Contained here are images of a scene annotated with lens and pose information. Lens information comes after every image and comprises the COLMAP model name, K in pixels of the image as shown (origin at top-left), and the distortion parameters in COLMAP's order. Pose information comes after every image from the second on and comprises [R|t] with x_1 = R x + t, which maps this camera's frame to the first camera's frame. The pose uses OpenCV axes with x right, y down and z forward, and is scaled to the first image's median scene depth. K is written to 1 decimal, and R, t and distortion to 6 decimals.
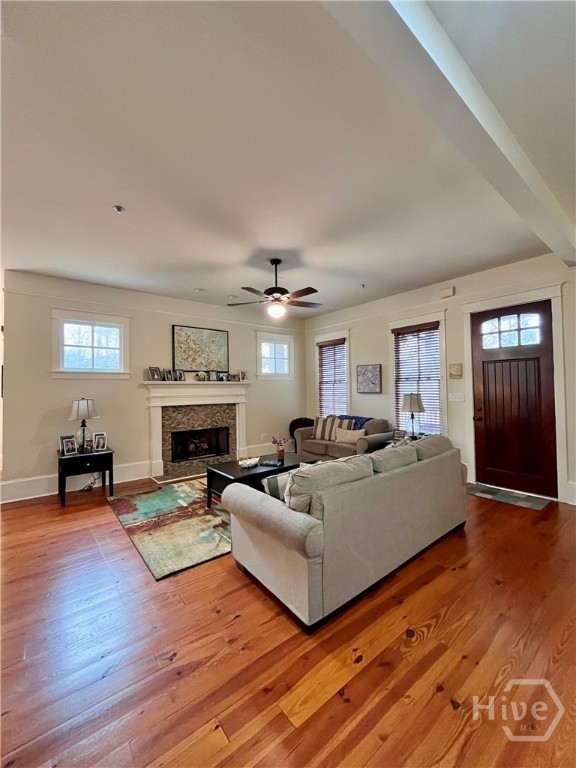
lens RADIAL K [[312.0, 0, 287.1], [0, 312.0, 382.8], [0, 0, 1]] dist [-0.002471, -0.000570]
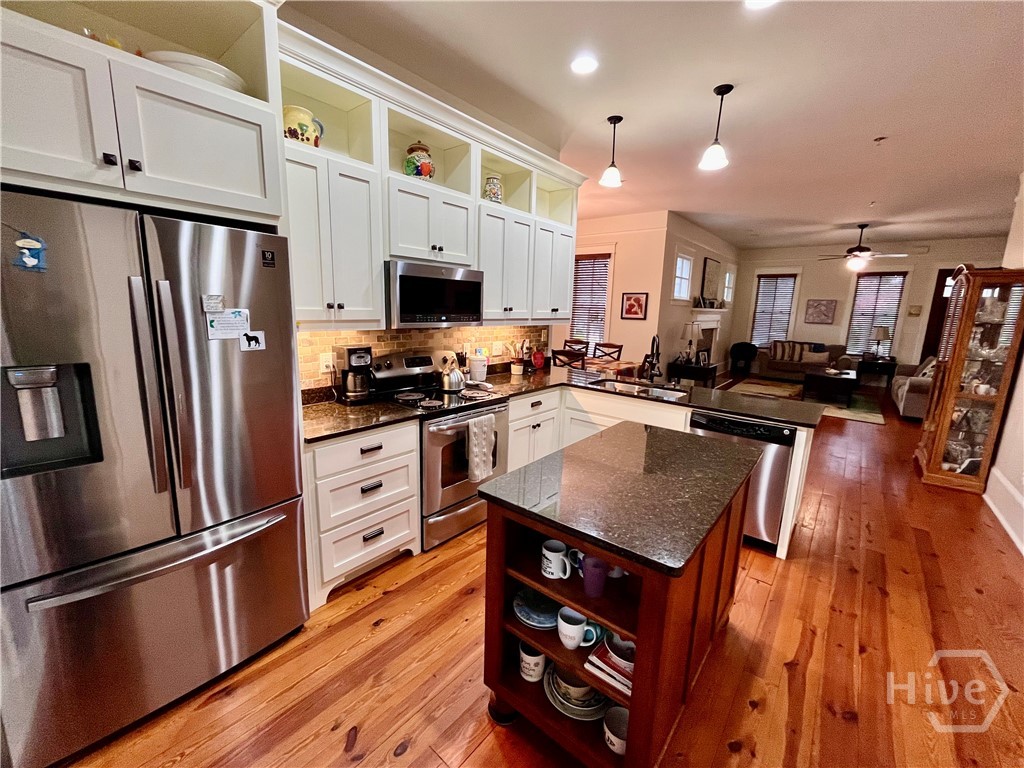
lens RADIAL K [[416.0, 0, 512.0], [0, 416.0, 384.0], [0, 0, 1]] dist [-0.002471, -0.000570]
pose [[0.978875, 0.001943, 0.204448, -1.315008], [-0.043879, 0.978651, 0.200788, -0.009303], [-0.199694, -0.205518, 0.958063, -0.386549]]
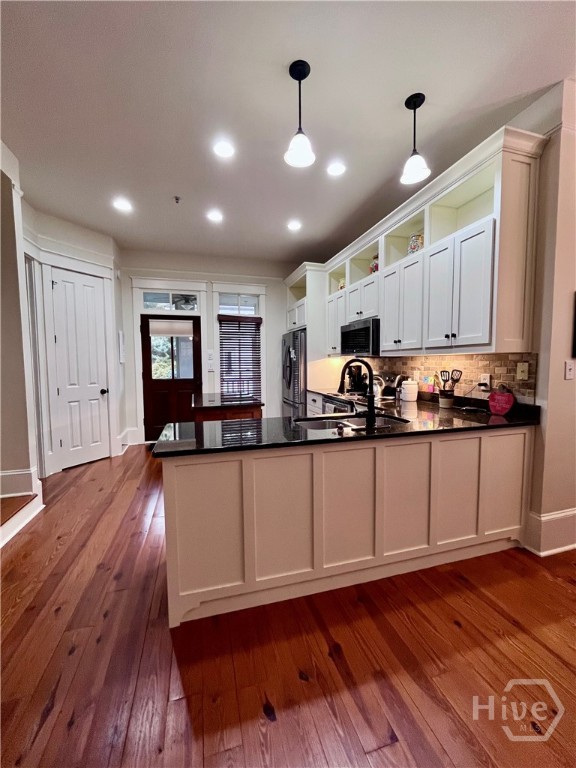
lens RADIAL K [[312.0, 0, 287.1], [0, 312.0, 382.8], [0, 0, 1]] dist [-0.002471, -0.000570]
pose [[-0.383645, 0.075396, -0.920398, -0.626792], [0.027935, 0.997153, 0.070040, 0.033889], [0.923058, 0.001159, -0.384659, 0.236838]]
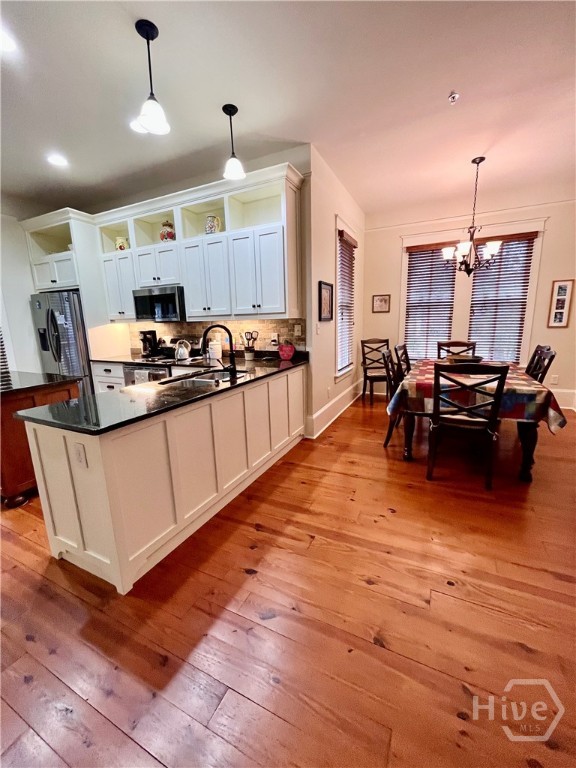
lens RADIAL K [[312.0, 0, 287.1], [0, 312.0, 382.8], [0, 0, 1]] dist [-0.002471, -0.000570]
pose [[0.424159, 0.177285, -0.888065, -0.544918], [0.037187, 0.976413, 0.212683, 0.024379], [0.904824, -0.123236, 0.407562, 0.077250]]
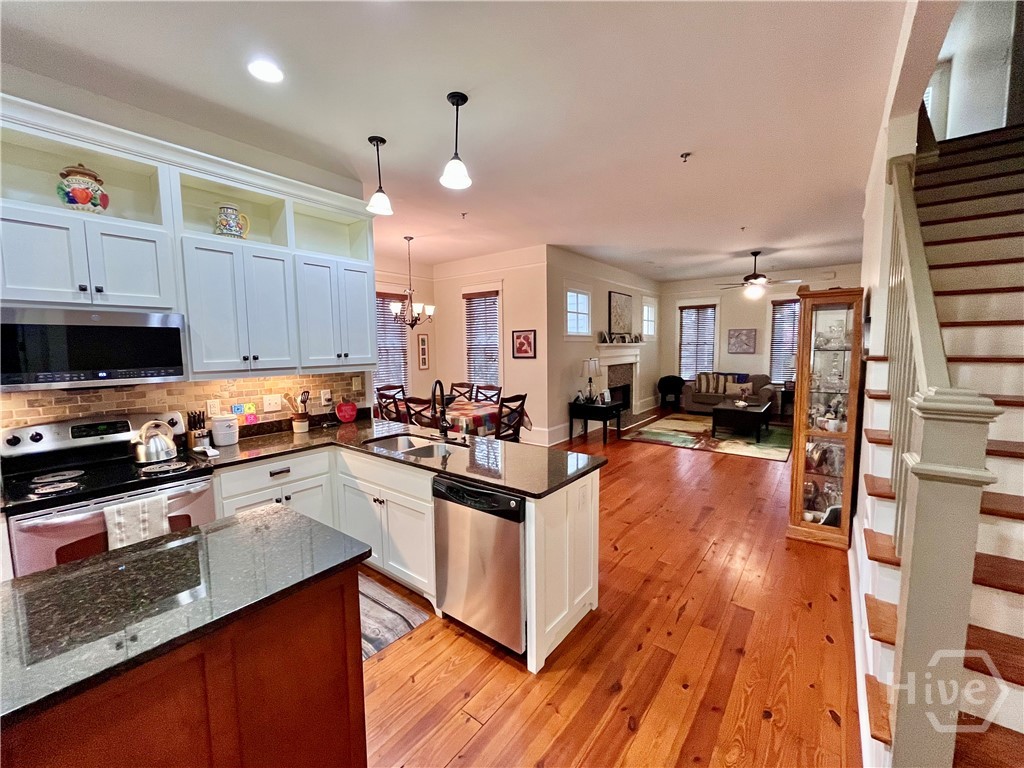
lens RADIAL K [[416.0, 0, 512.0], [0, 416.0, 384.0], [0, 0, 1]] dist [-0.002471, -0.000570]
pose [[0.971756, -0.022225, 0.234938, -1.013102], [-0.002932, 0.994341, 0.106192, -0.016856], [-0.235969, -0.103881, 0.966192, -0.349739]]
